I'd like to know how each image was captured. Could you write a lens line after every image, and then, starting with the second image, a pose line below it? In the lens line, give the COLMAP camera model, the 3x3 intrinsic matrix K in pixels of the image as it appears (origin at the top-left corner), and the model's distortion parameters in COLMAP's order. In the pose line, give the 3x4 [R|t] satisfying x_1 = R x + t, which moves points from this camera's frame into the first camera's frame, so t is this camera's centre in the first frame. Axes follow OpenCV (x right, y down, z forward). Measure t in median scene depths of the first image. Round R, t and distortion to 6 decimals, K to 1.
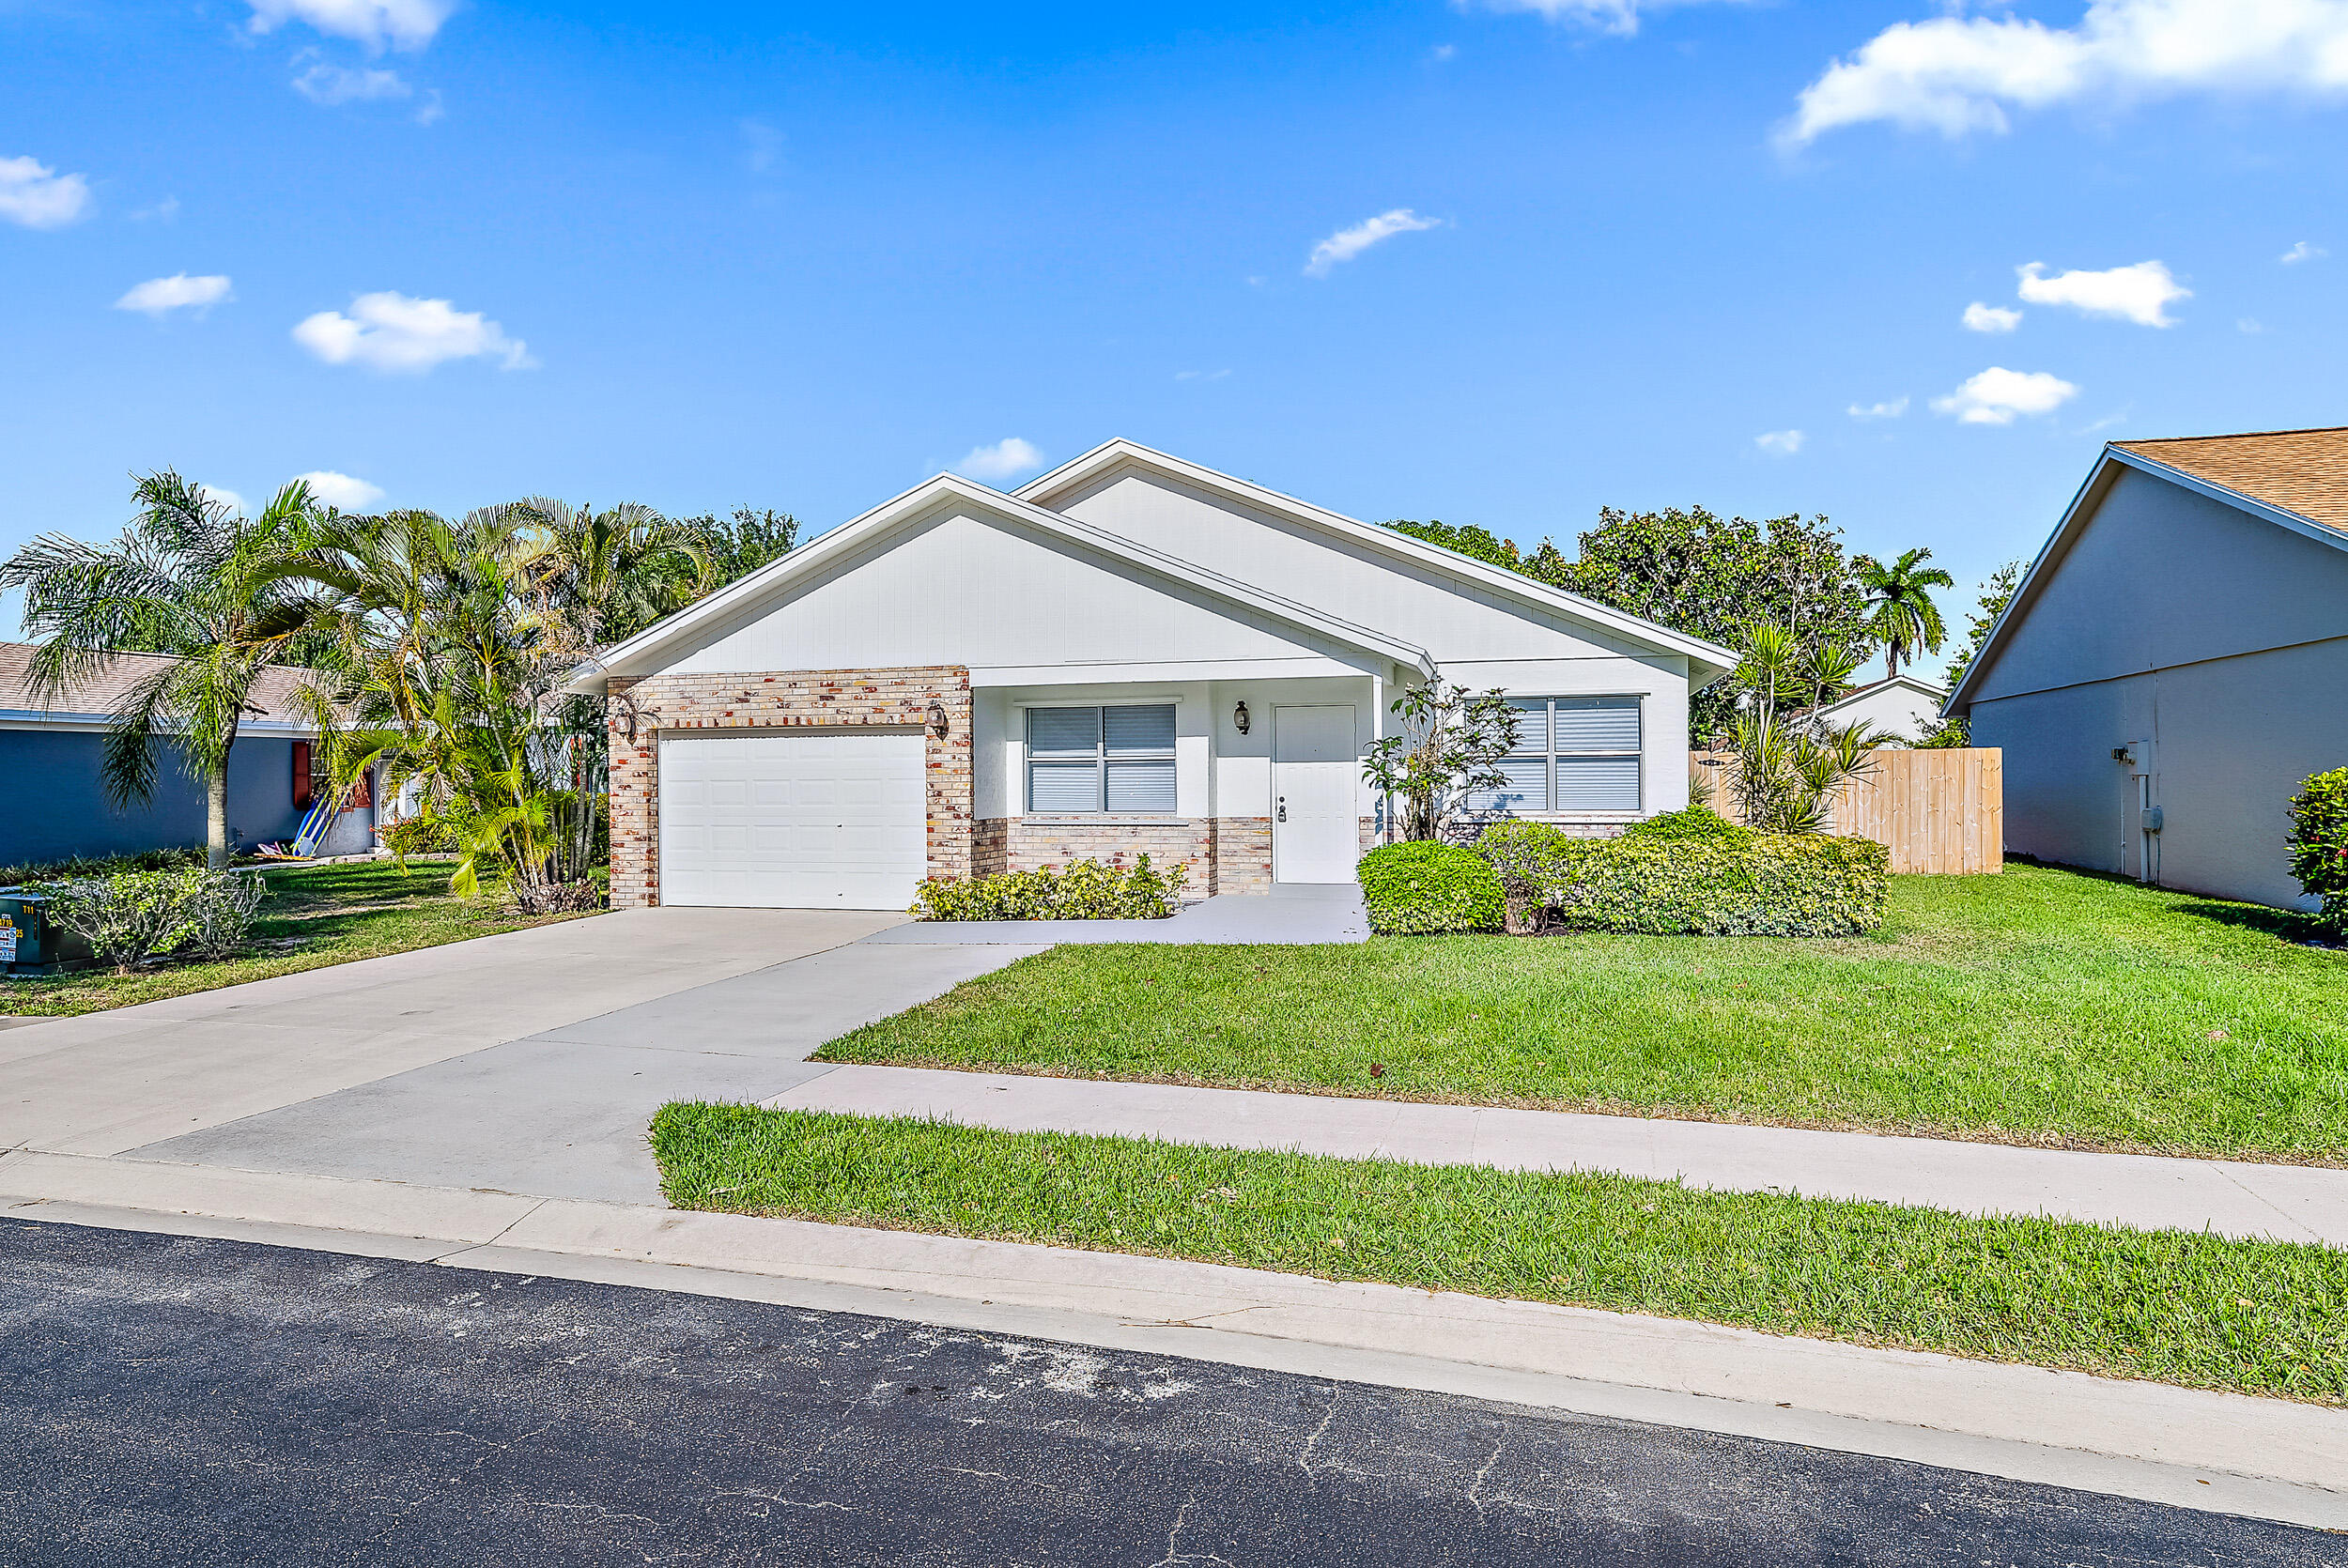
lens RADIAL K [[1312.9, 0, 1173.2], [0, 1312.9, 779.8], [0, 0, 1]] dist [-0.002268, -0.000214]
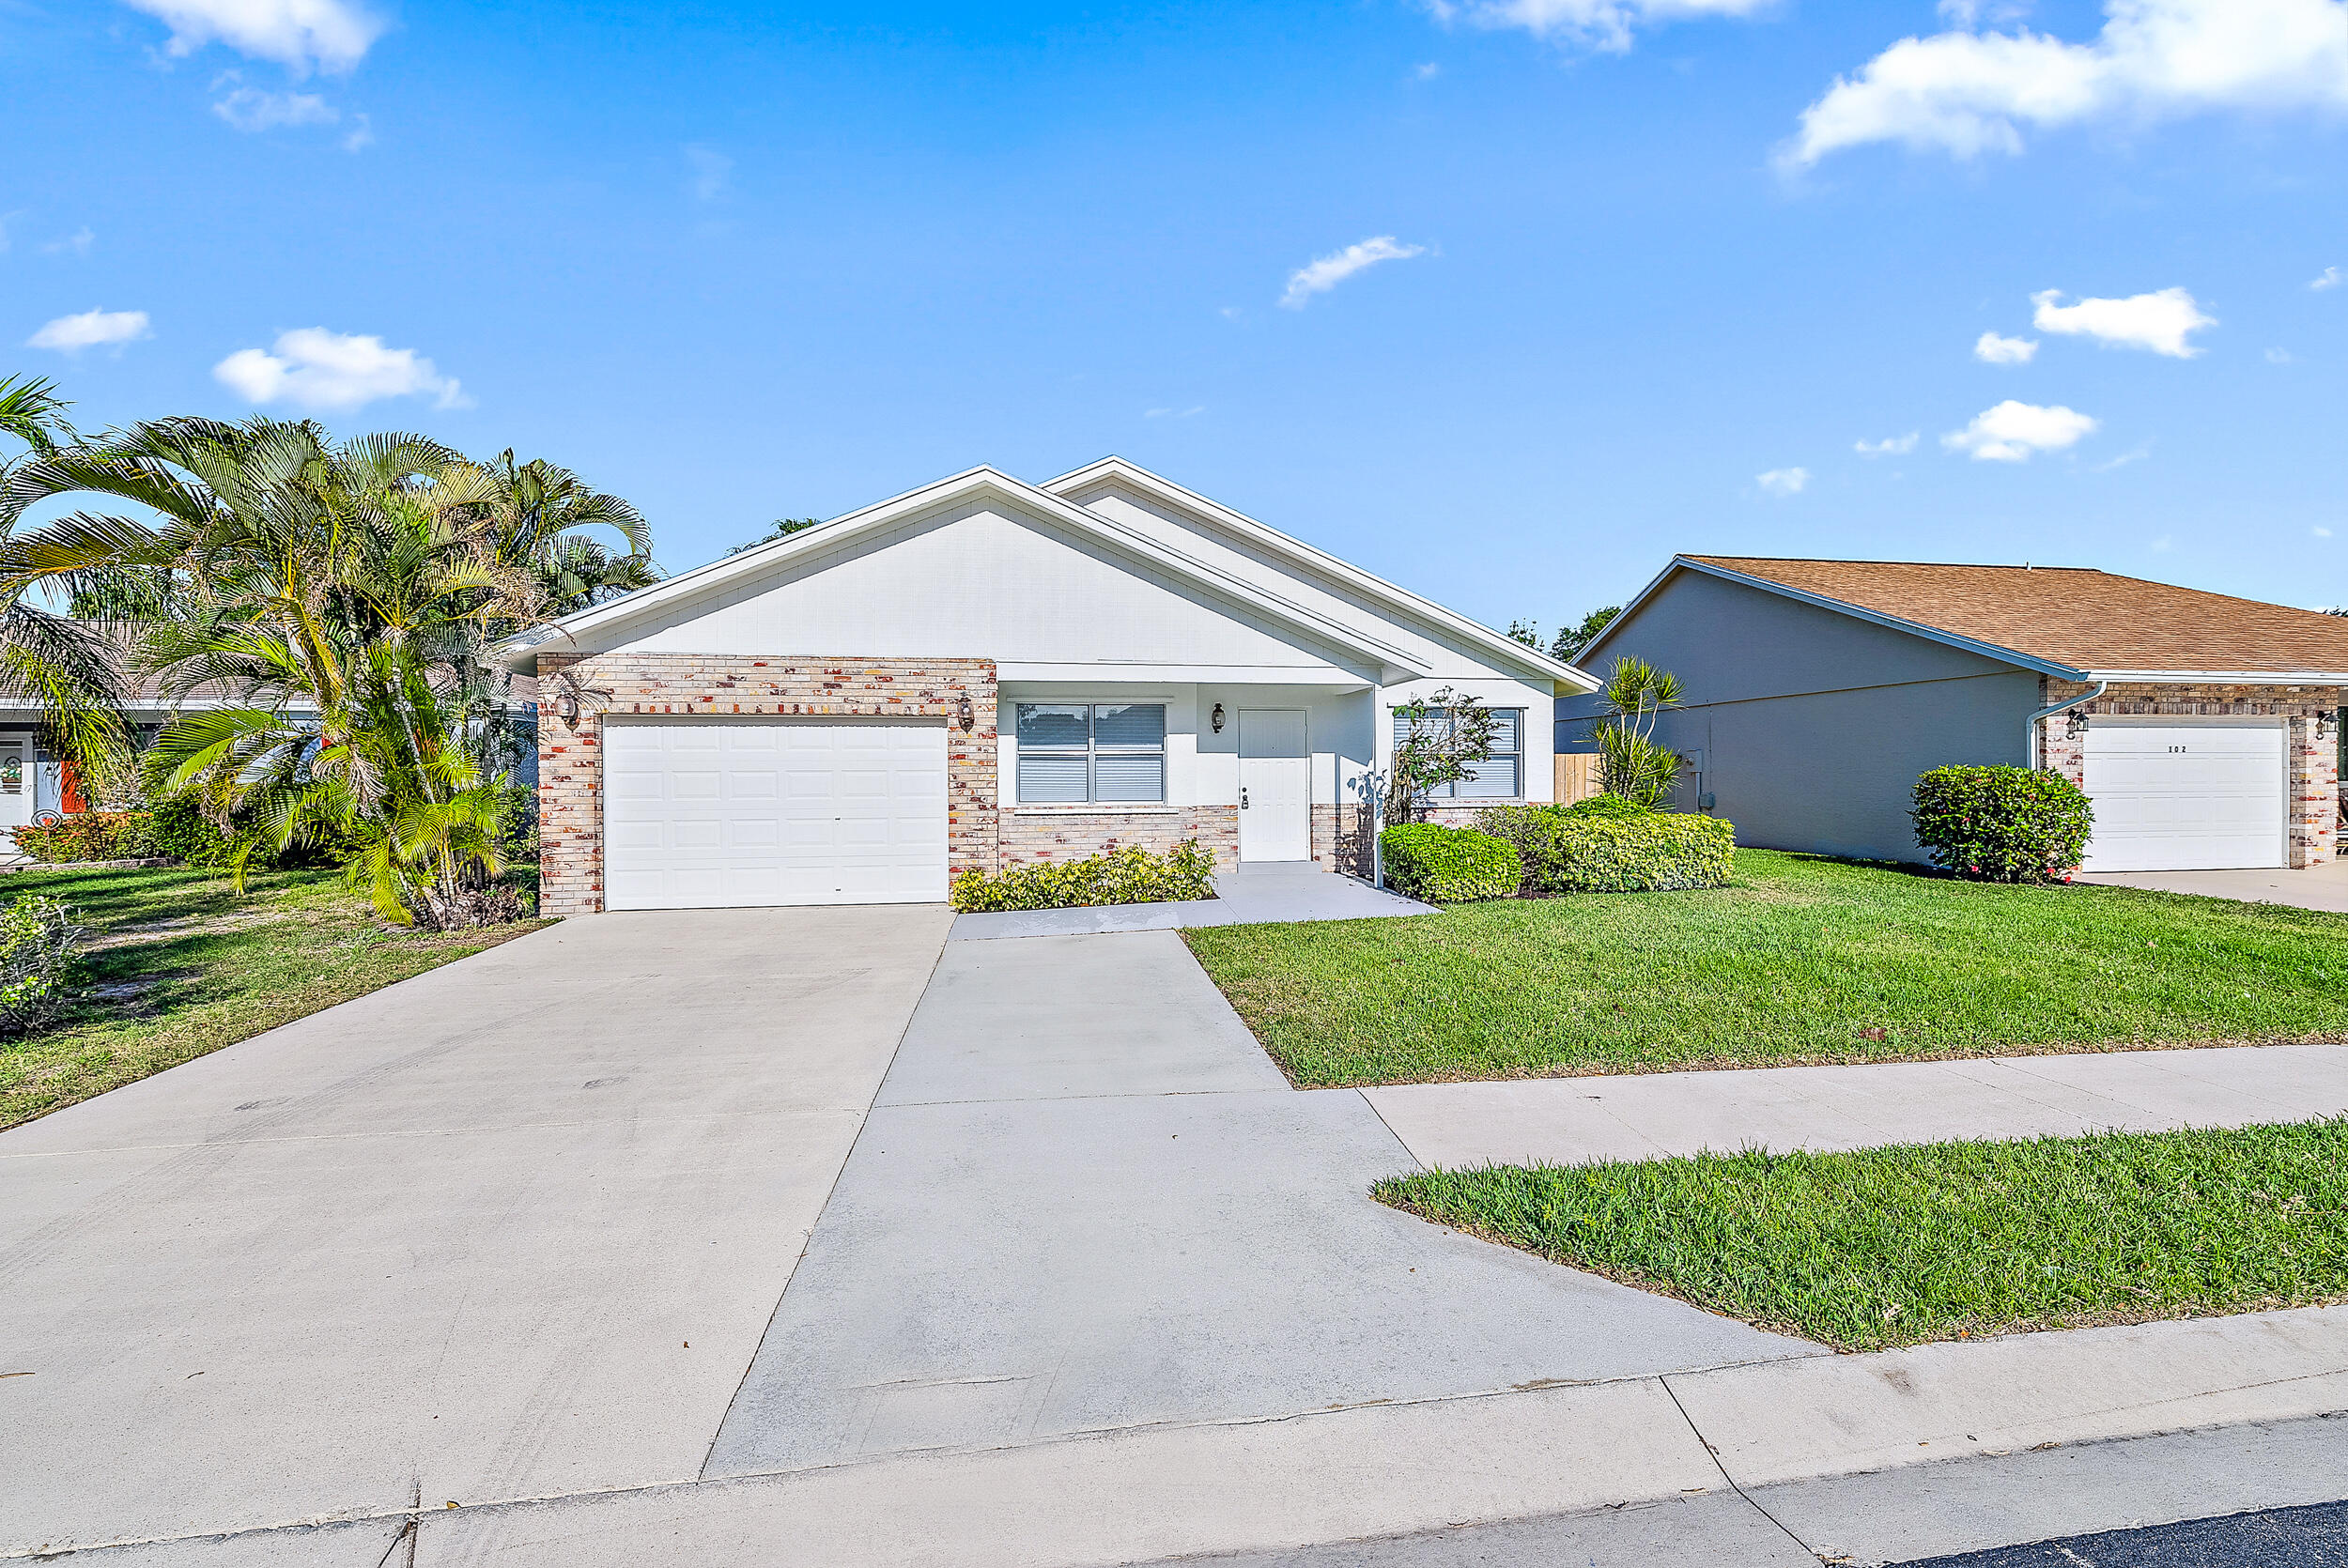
lens RADIAL K [[983.4, 0, 1179.2], [0, 983.4, 781.0], [0, 0, 1]] dist [-0.001073, -0.000072]
pose [[0.902704, -0.000009, 0.430263, -0.345788], [-0.003284, 0.999971, 0.006911, 0.001490], [-0.430250, -0.007652, 0.902677, 0.241457]]
